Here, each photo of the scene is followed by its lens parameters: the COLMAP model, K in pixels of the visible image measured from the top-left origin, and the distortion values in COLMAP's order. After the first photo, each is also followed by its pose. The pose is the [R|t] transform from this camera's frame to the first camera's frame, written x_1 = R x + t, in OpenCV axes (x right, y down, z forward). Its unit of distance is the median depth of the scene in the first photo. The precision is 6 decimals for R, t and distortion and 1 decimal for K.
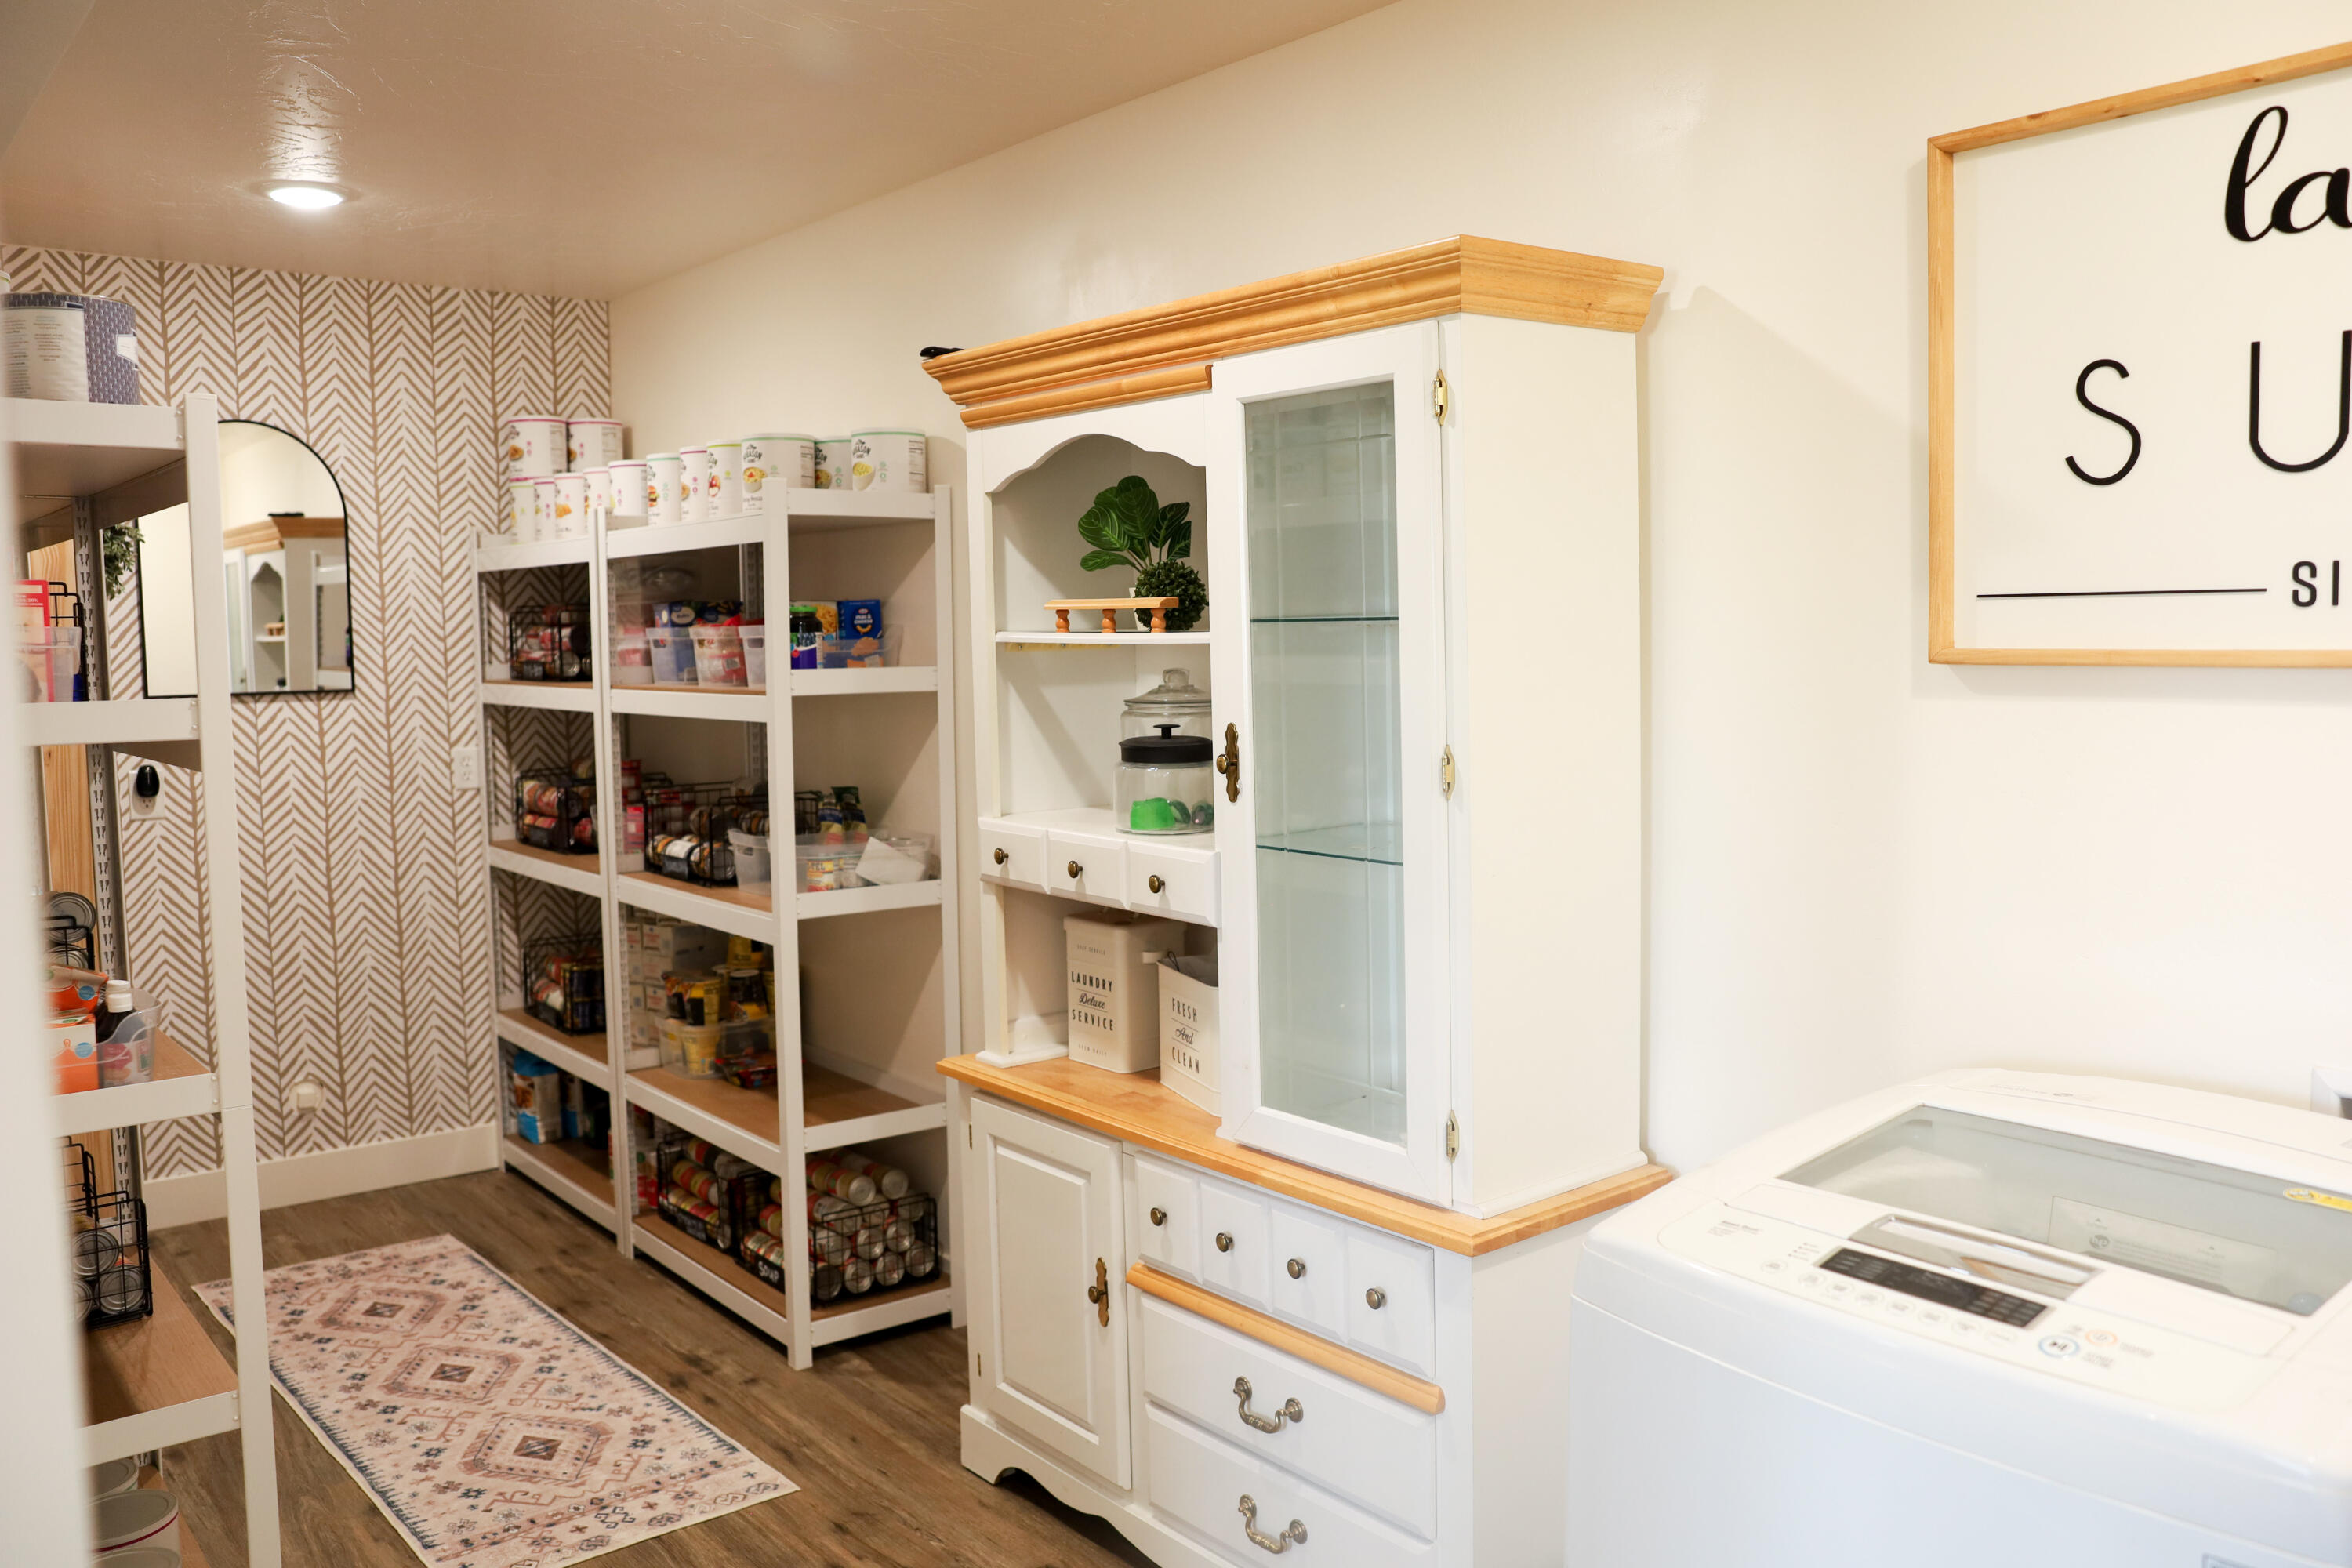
lens RADIAL K [[1868.8, 0, 1182.4], [0, 1868.8, 781.2], [0, 0, 1]] dist [-0.112113, 0.118260]
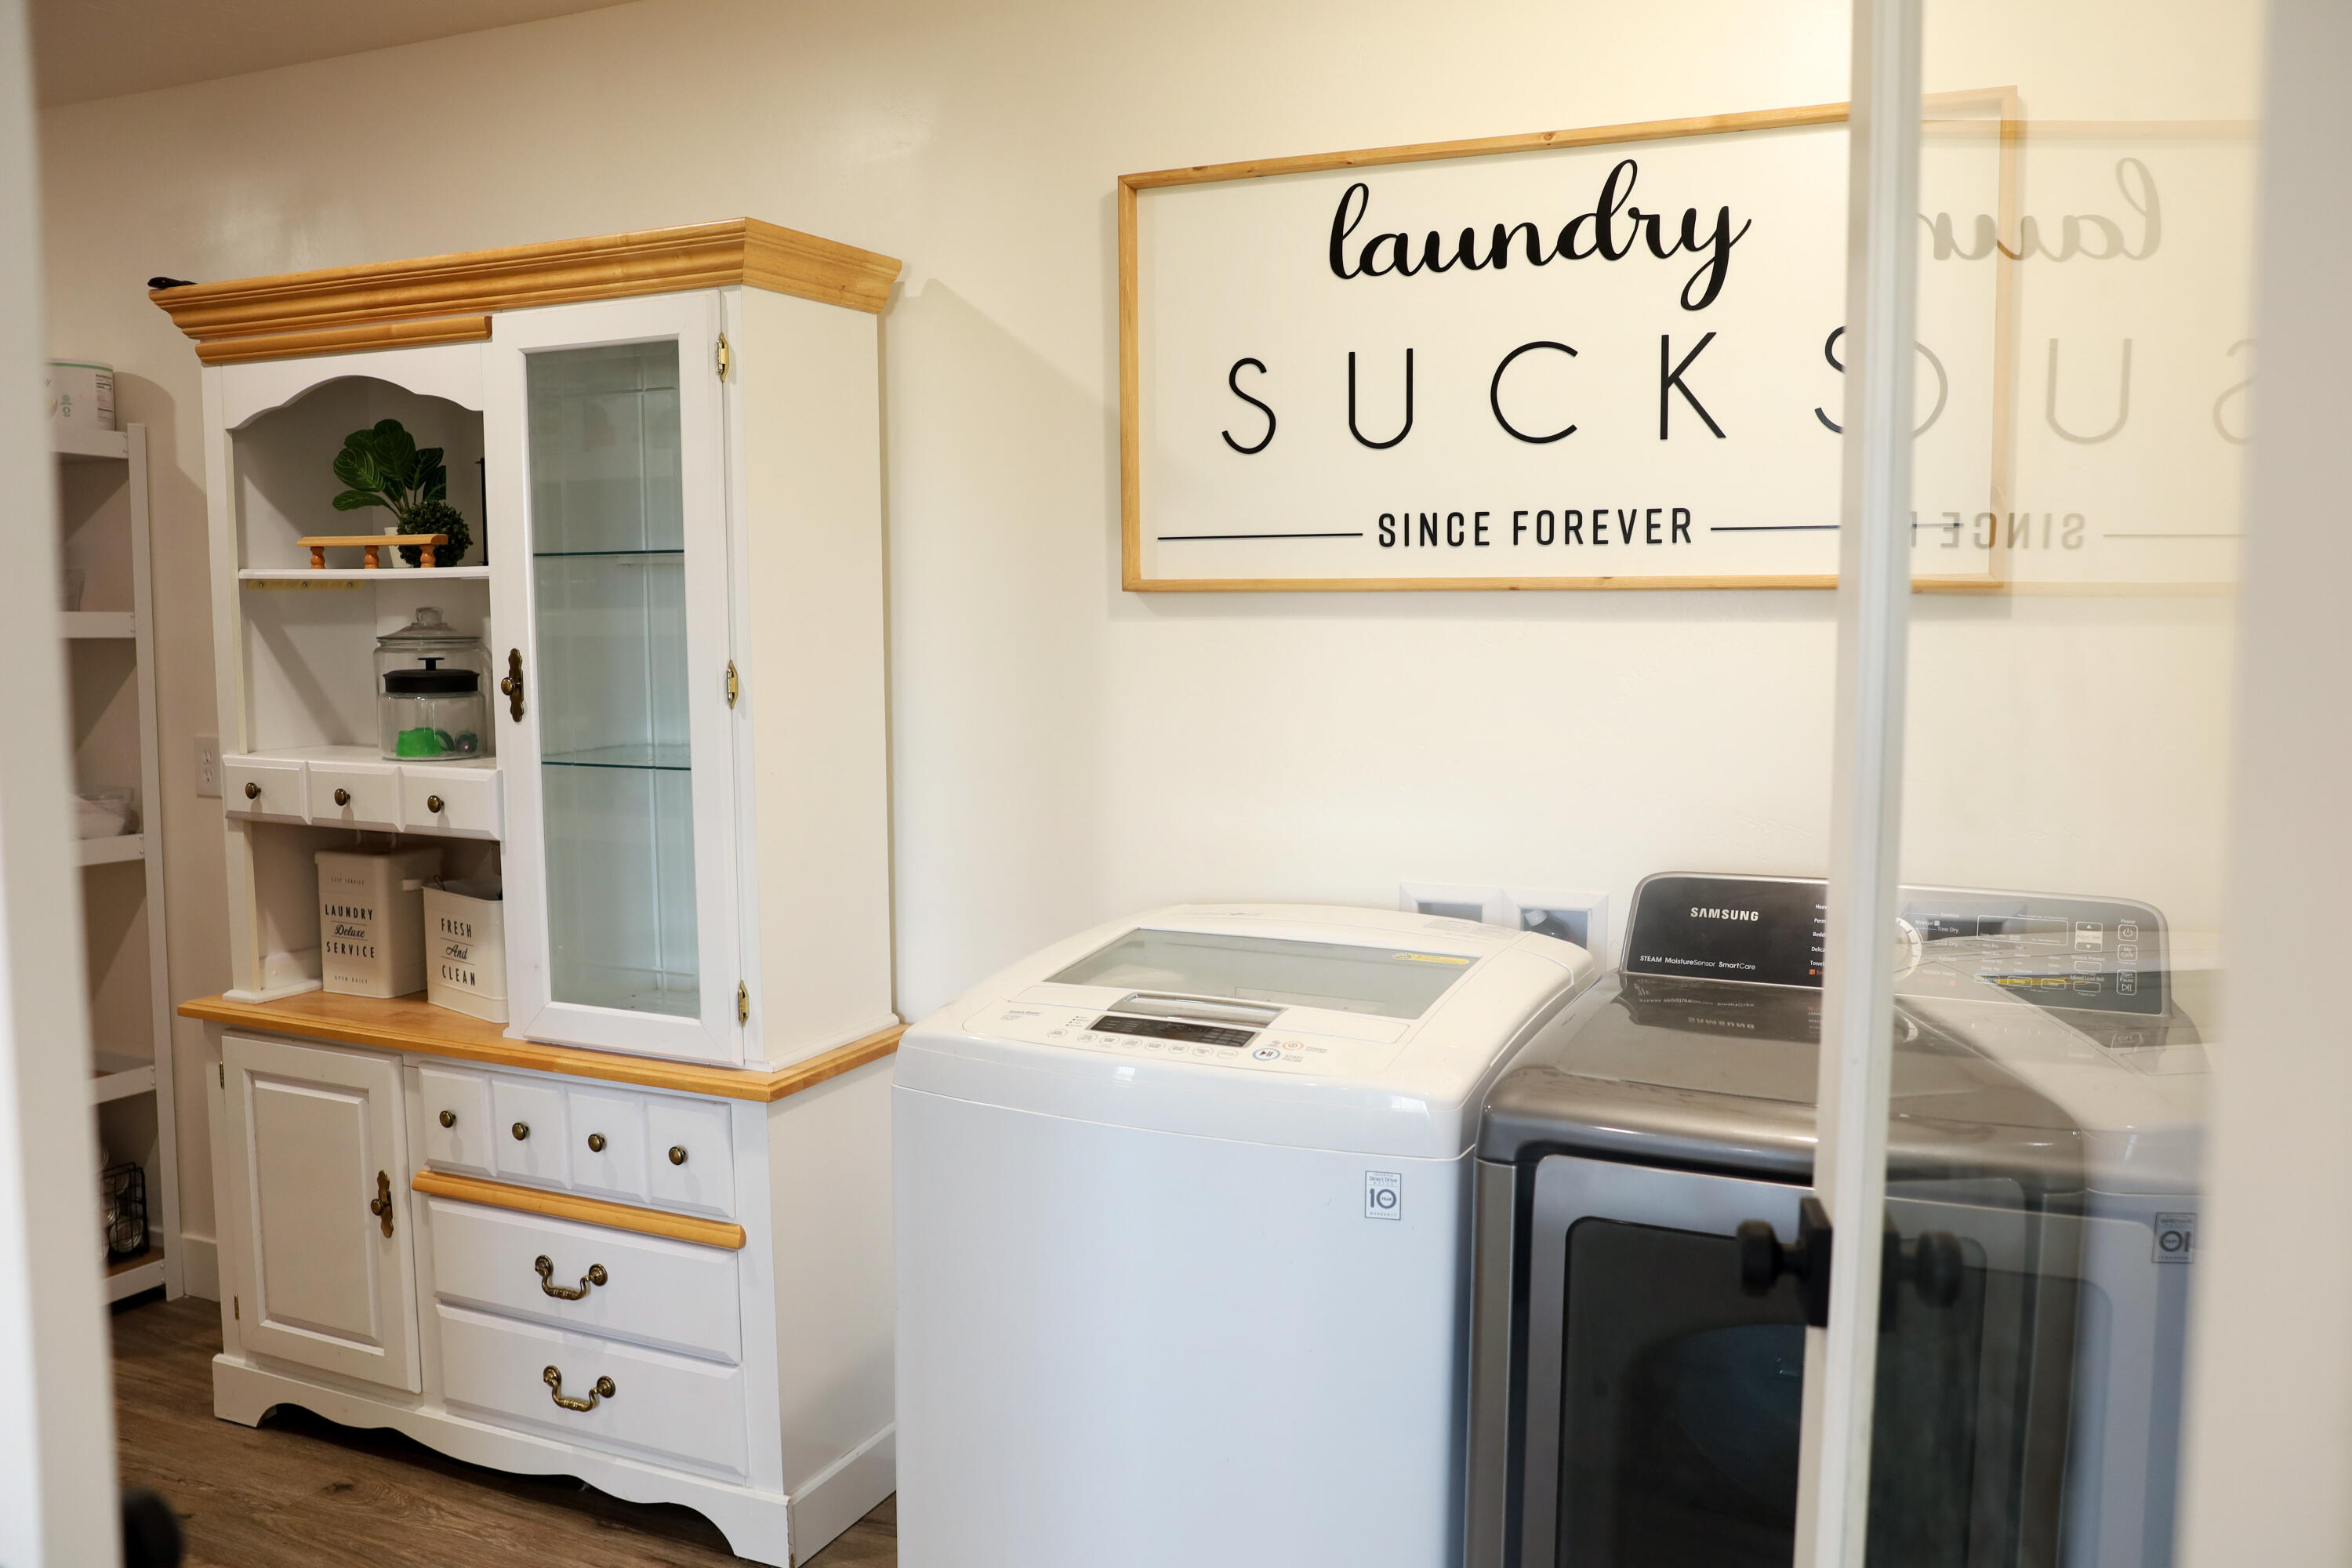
lens RADIAL K [[1868.8, 0, 1182.4], [0, 1868.8, 781.2], [0, 0, 1]] dist [-0.112113, 0.118260]
pose [[0.891533, -0.026194, 0.452198, -0.114112], [0.024727, 0.999652, 0.009154, 0.045429], [-0.452281, 0.003021, 0.891870, -0.128886]]
